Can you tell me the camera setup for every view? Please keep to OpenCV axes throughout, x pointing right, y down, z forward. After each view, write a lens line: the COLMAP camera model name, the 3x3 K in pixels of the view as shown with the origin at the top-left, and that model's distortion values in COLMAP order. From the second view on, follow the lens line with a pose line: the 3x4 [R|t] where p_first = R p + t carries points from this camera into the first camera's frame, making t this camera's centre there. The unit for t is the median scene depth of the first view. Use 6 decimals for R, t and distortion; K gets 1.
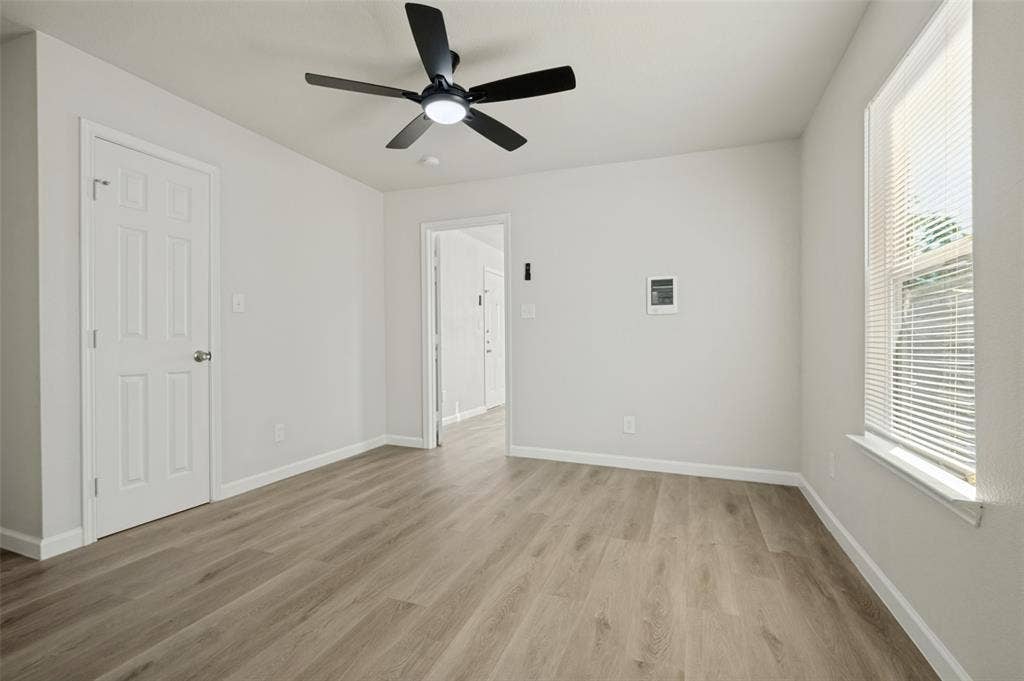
lens RADIAL K [[468.6, 0, 512.0], [0, 468.6, 340.5], [0, 0, 1]] dist [-0.001287, -0.000220]
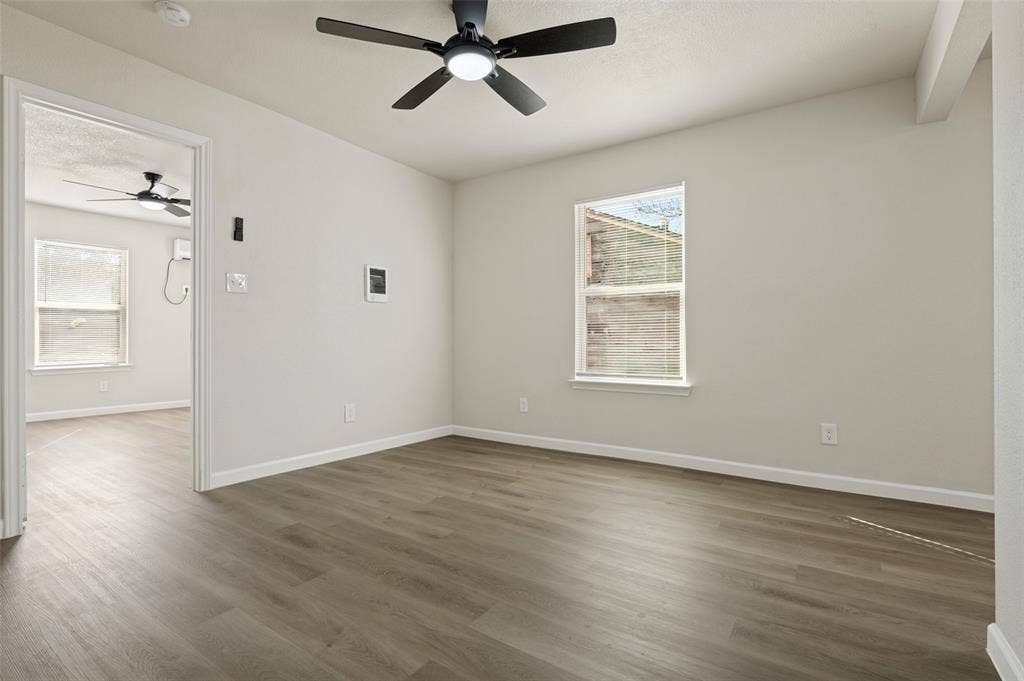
lens RADIAL K [[476.2, 0, 516.1], [0, 476.2, 328.1], [0, 0, 1]] dist [-0.004088, -0.000687]
pose [[0.227170, 0.022294, 0.973600, -0.843035], [-0.006947, 0.999750, -0.021272, 0.029777], [-0.973830, -0.001931, 0.227268, 0.580664]]
